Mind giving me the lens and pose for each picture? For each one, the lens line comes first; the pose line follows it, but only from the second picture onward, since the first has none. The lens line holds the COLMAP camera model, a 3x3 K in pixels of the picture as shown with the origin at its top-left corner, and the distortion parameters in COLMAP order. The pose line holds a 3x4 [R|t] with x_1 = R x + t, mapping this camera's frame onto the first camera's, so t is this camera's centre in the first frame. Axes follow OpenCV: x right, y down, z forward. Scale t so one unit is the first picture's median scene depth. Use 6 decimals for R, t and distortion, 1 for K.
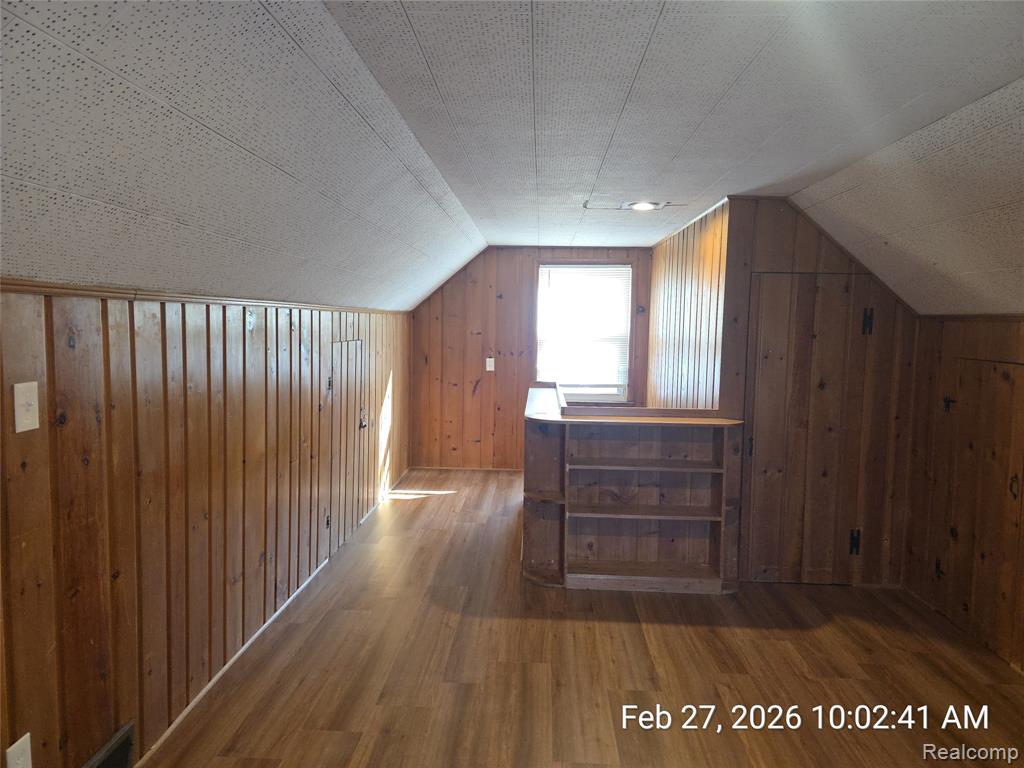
lens RADIAL K [[680.6, 0, 515.9], [0, 680.6, 381.1], [0, 0, 1]] dist [0.057932, -0.049485]
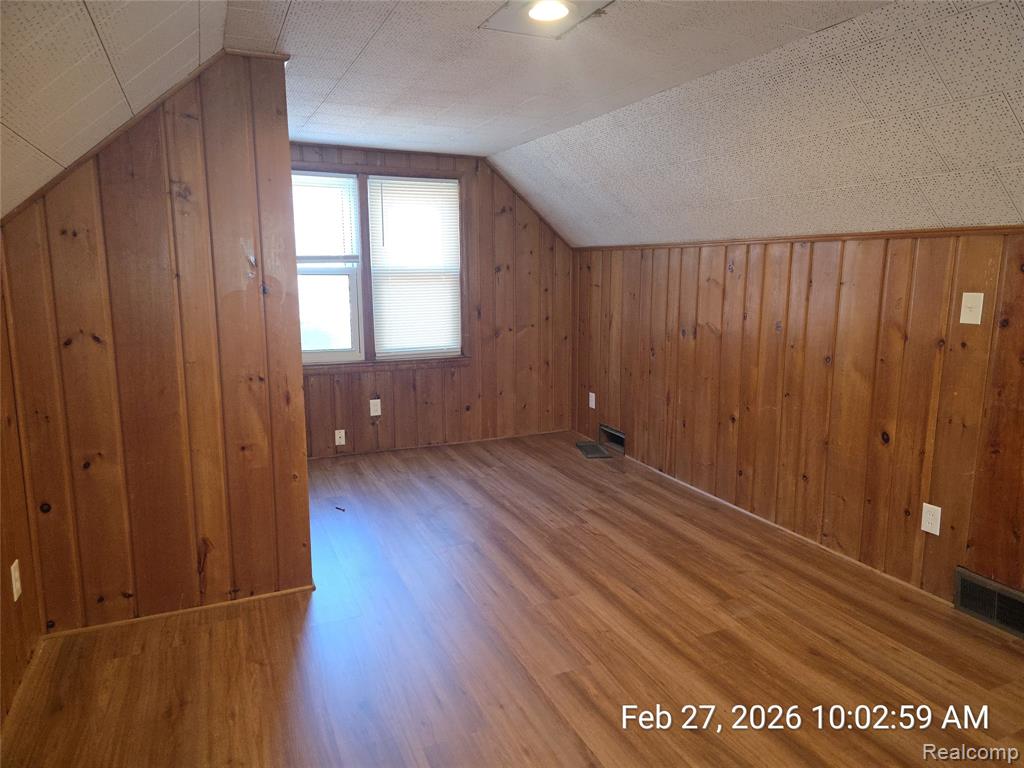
lens RADIAL K [[680.6, 0, 515.2], [0, 680.6, 397.6], [0, 0, 1]] dist [0.057932, -0.049485]
pose [[-0.899390, 0.062078, -0.432717, 0.408748], [-0.053794, 0.966626, 0.250482, -0.046817], [0.433824, 0.248559, -0.866034, 0.874070]]
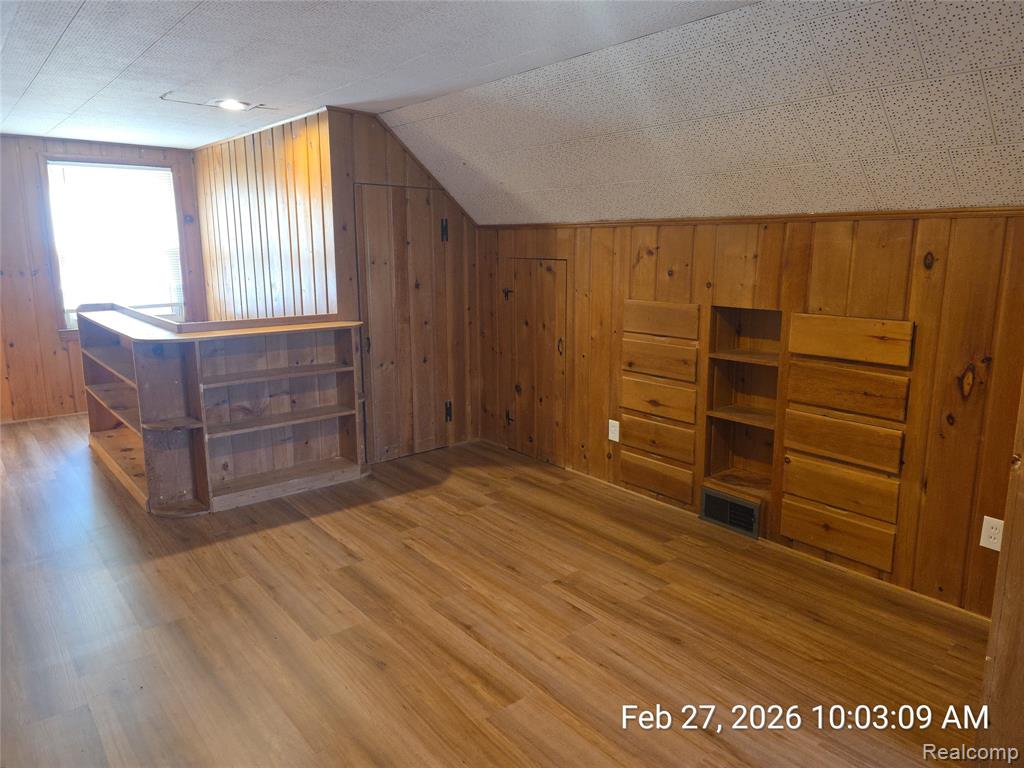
lens RADIAL K [[680.6, 0, 523.1], [0, 680.6, 375.6], [0, 0, 1]] dist [0.057932, -0.049485]
pose [[0.738215, -0.141740, 0.659506, -0.213897], [0.067453, 0.988286, 0.136898, 0.010603], [-0.671184, -0.056574, 0.739128, 0.007306]]
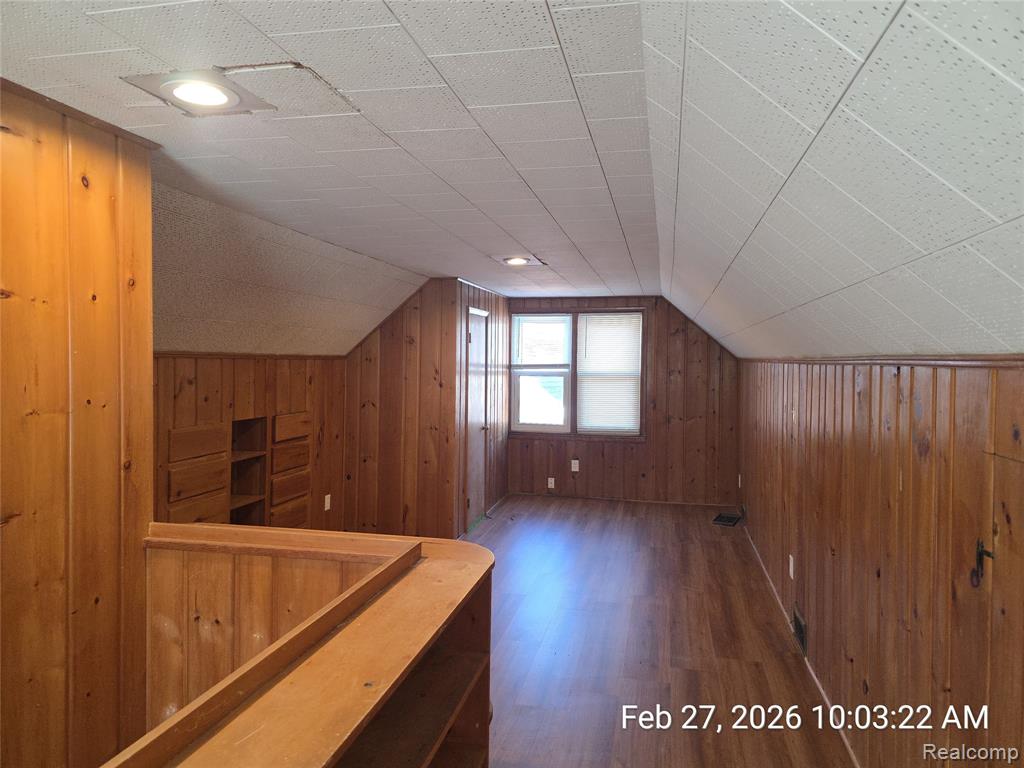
lens RADIAL K [[680.6, 0, 503.4], [0, 680.6, 382.1], [0, 0, 1]] dist [0.057932, -0.049485]
pose [[-0.979906, -0.035347, 0.196303, -0.091568], [-0.011954, 0.992811, 0.119094, -0.144222], [-0.199102, 0.114355, -0.973284, 1.504386]]
